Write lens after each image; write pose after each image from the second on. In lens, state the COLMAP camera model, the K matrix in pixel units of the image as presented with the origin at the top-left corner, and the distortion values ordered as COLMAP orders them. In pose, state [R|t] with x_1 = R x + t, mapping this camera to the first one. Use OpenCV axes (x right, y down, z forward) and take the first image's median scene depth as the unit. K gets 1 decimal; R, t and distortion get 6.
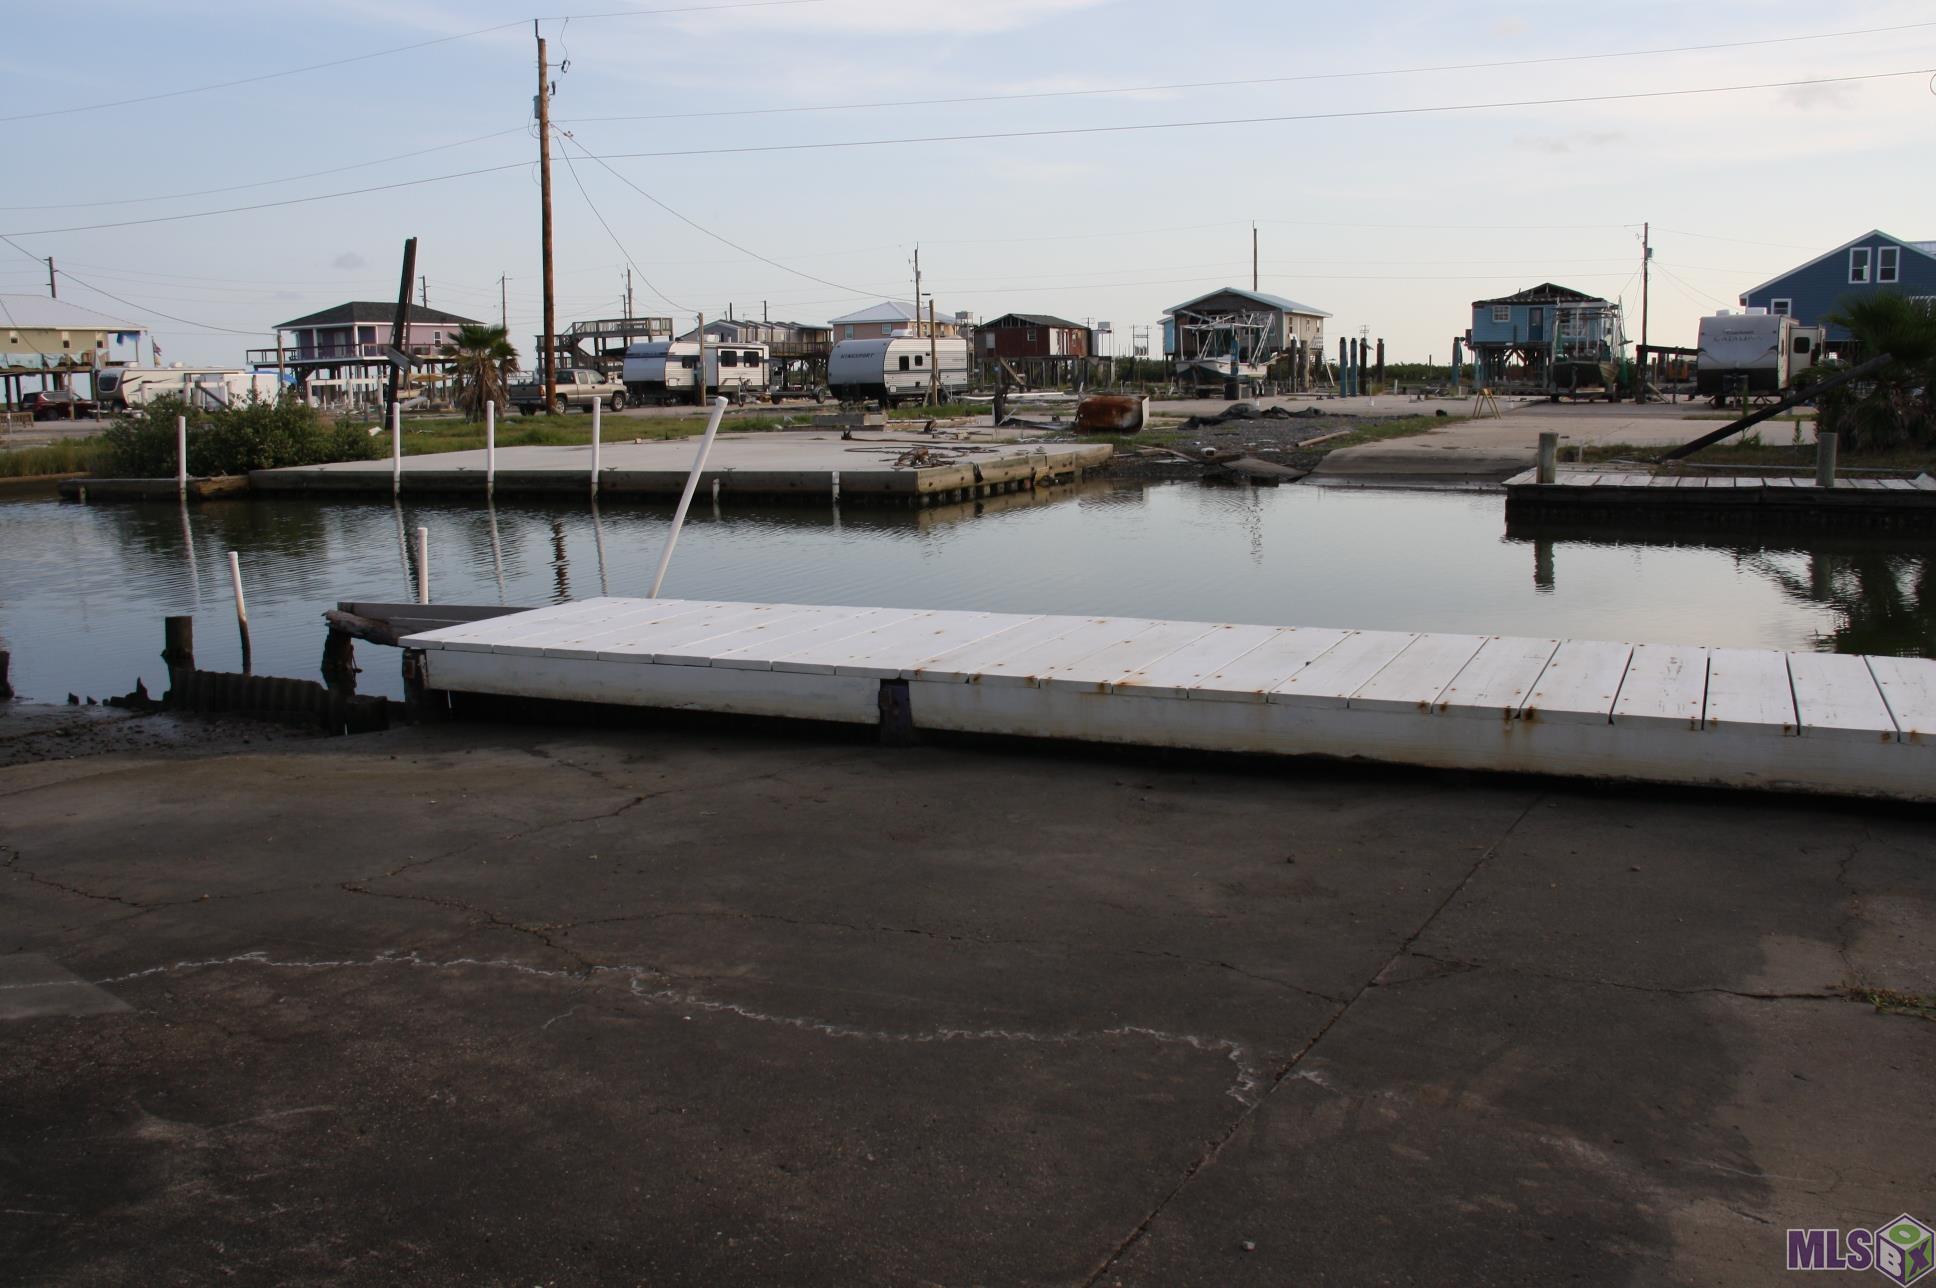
lens RADIAL K [[1642.7, 0, 975.4], [0, 1642.7, 629.6], [0, 0, 1]] dist [-0.188274, 0.157948]
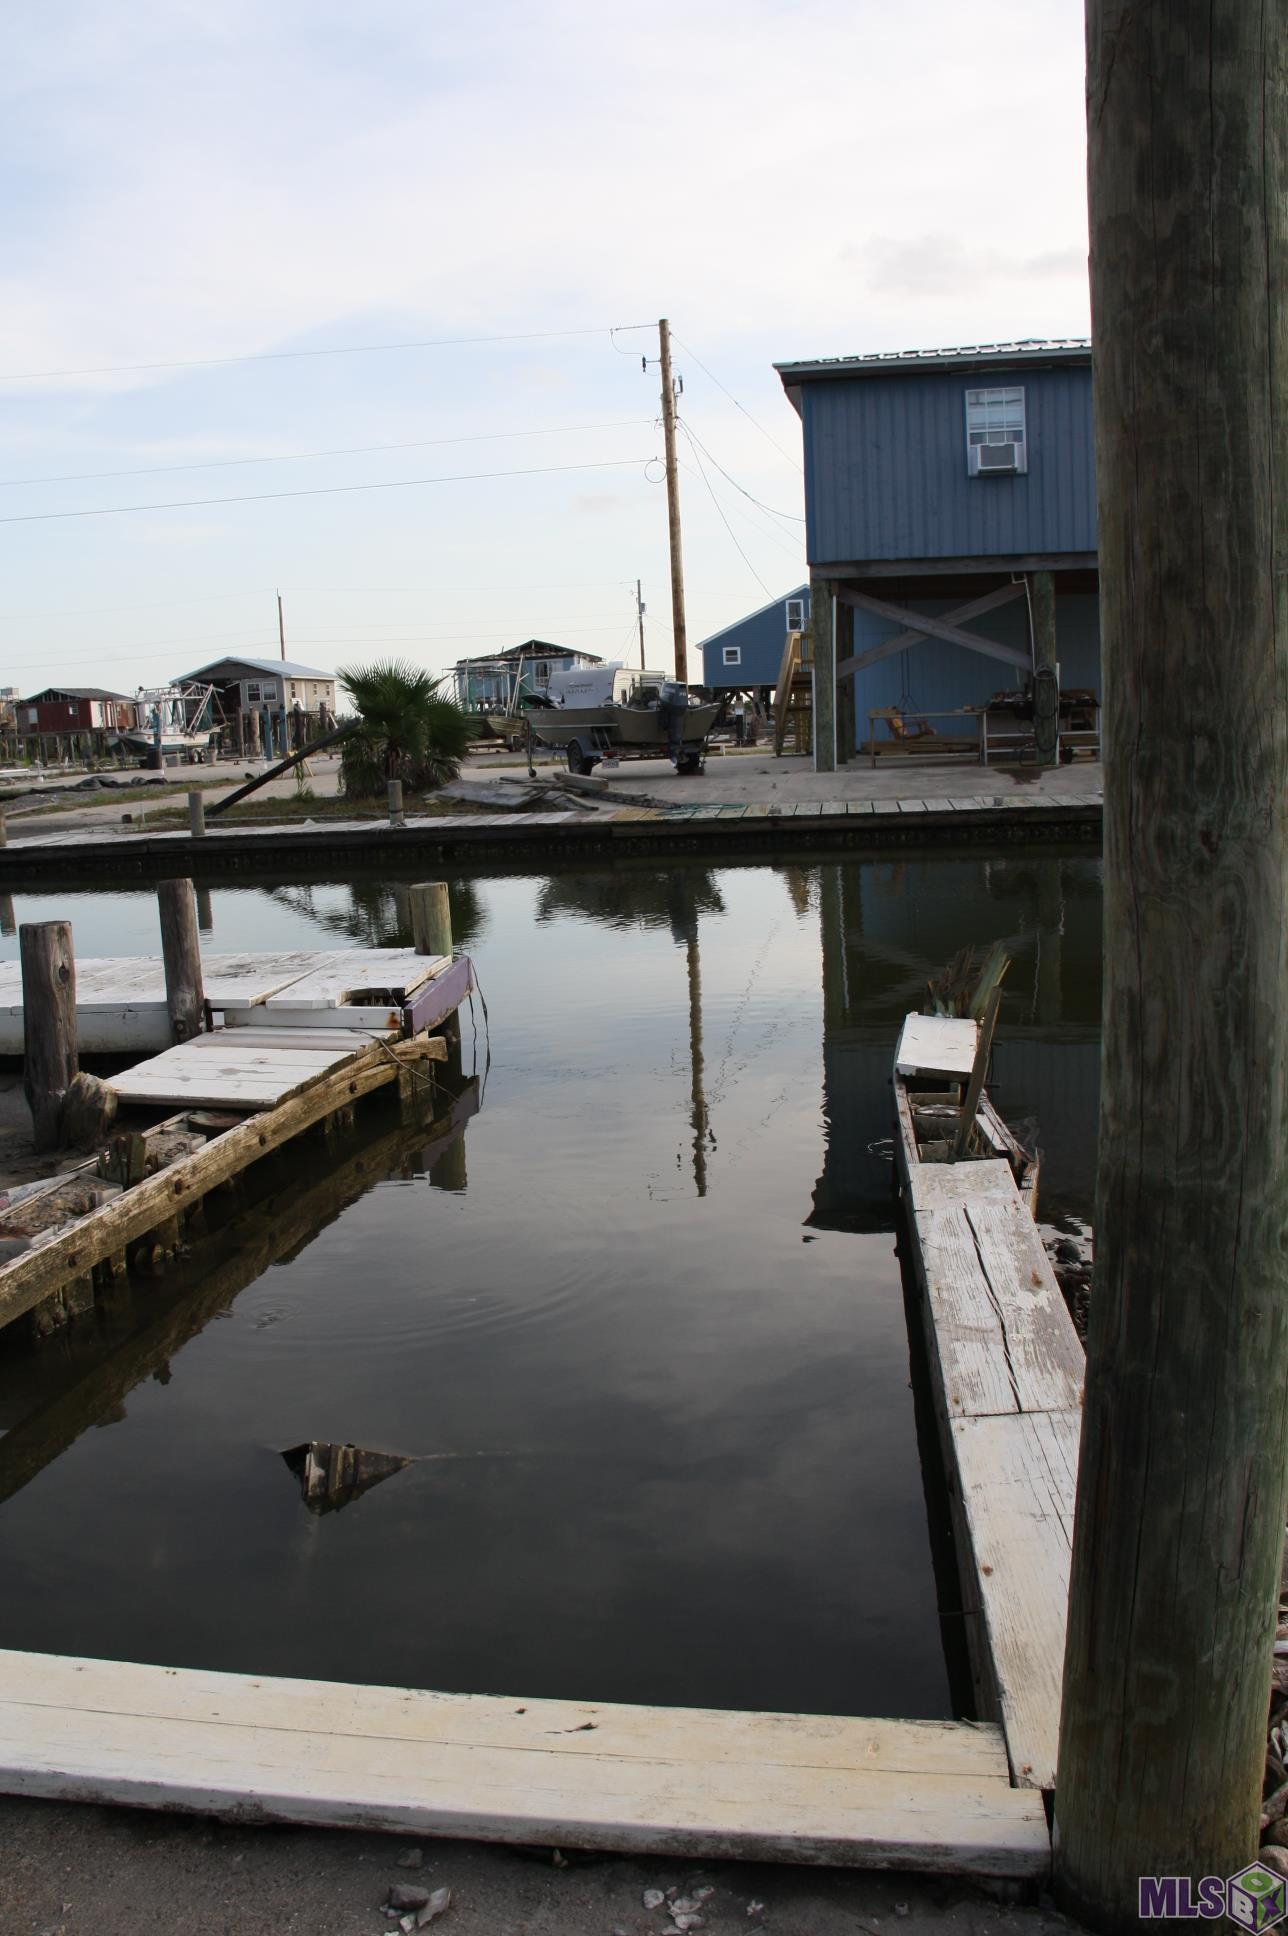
lens RADIAL K [[1634.5, 0, 601.0], [0, 1634.5, 964.2], [0, 0, 1]] dist [-0.193145, 0.167303]
pose [[0.956468, -0.070834, 0.283109, 0.303429], [0.074756, 0.997197, -0.003060, 0.022875], [-0.282099, 0.024091, 0.959083, -0.184565]]
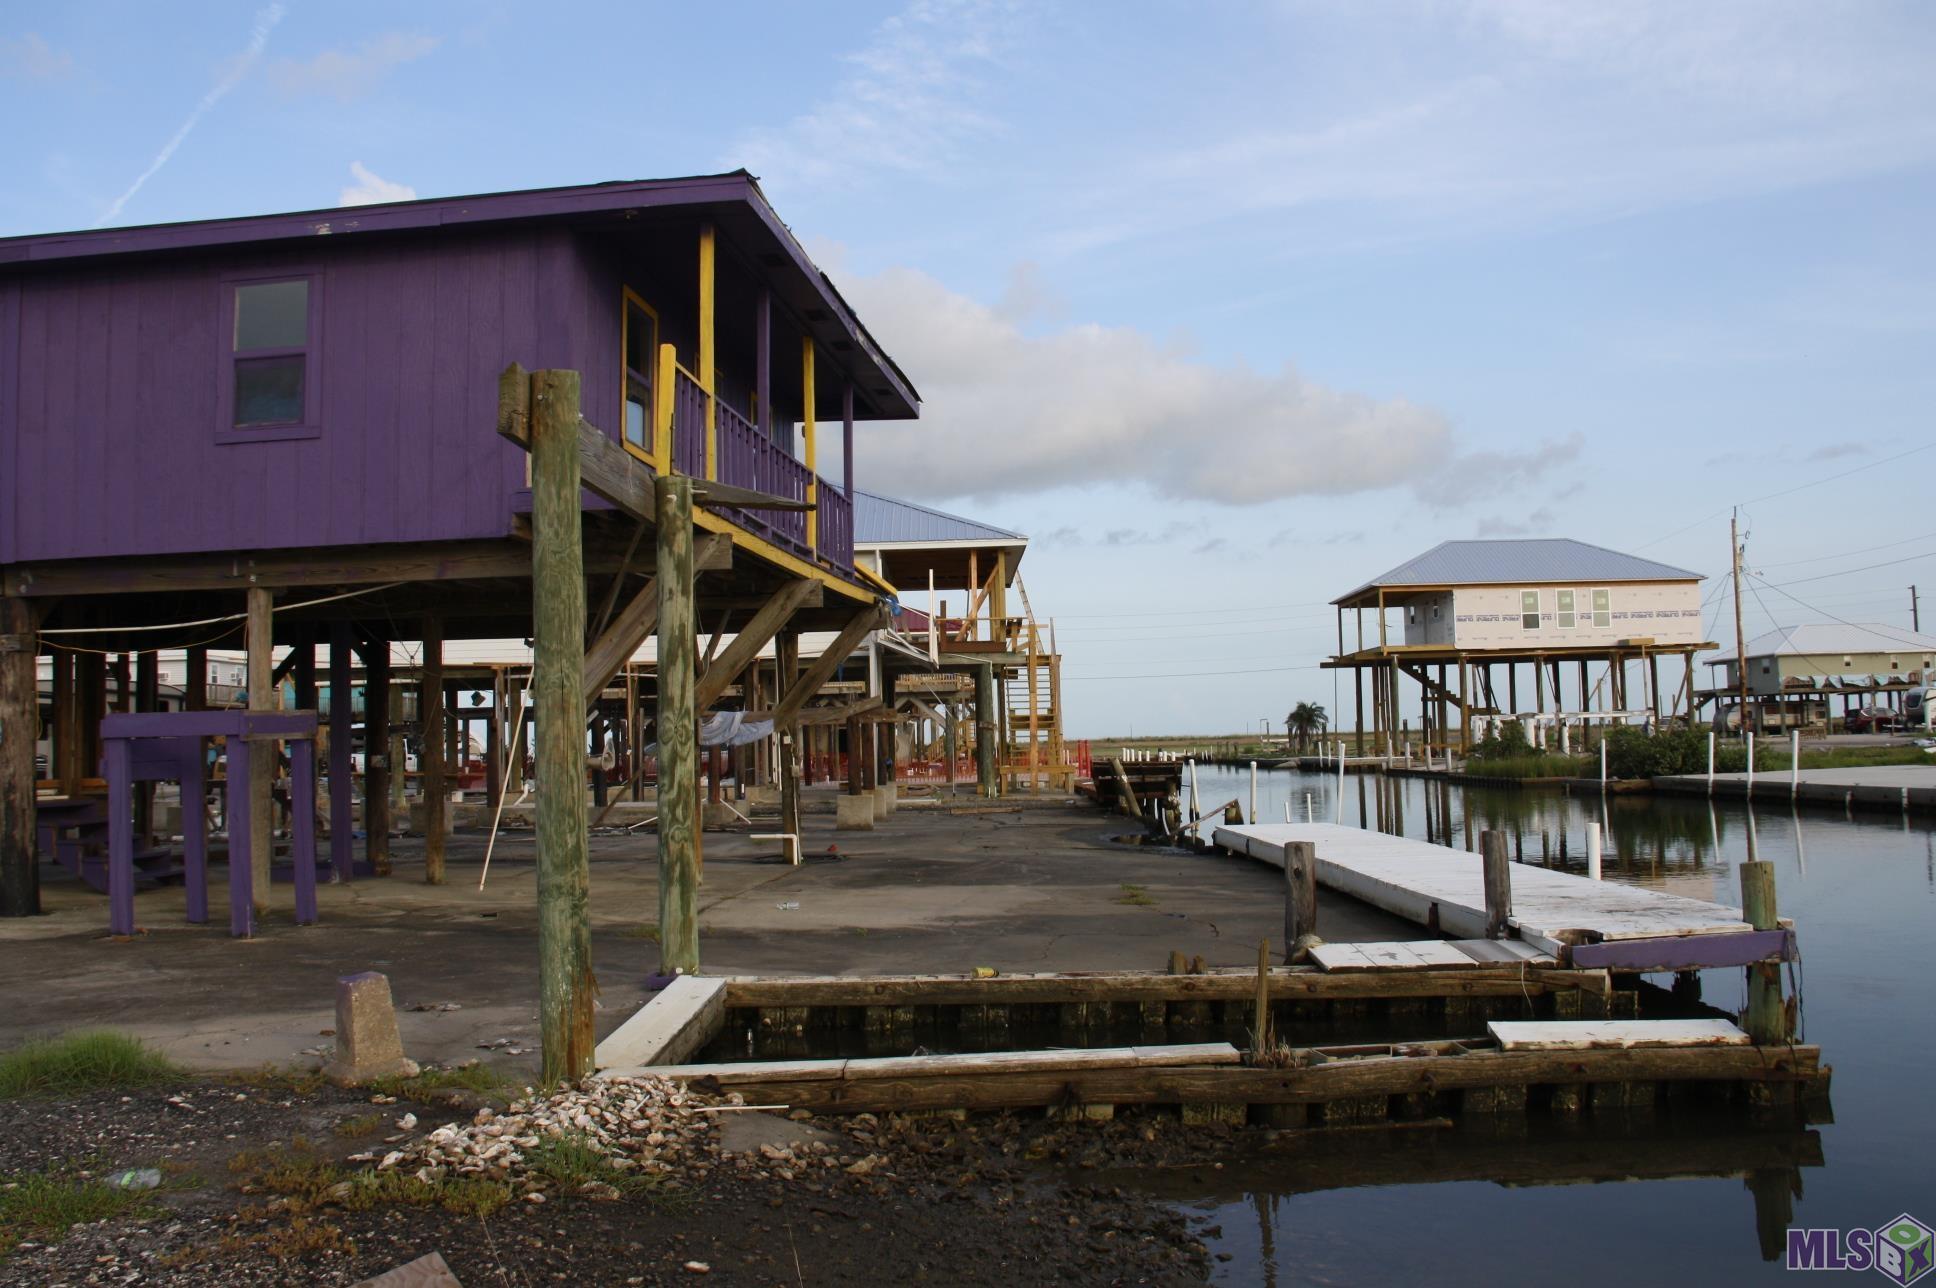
lens RADIAL K [[1634.5, 0, 986.8], [0, 1634.5, 628.7], [0, 0, 1]] dist [-0.193145, 0.167303]
pose [[0.422931, -0.056134, -0.904422, 0.611058], [-0.122771, 0.985327, -0.118567, 0.015444], [0.897806, 0.161183, 0.409834, -0.180803]]
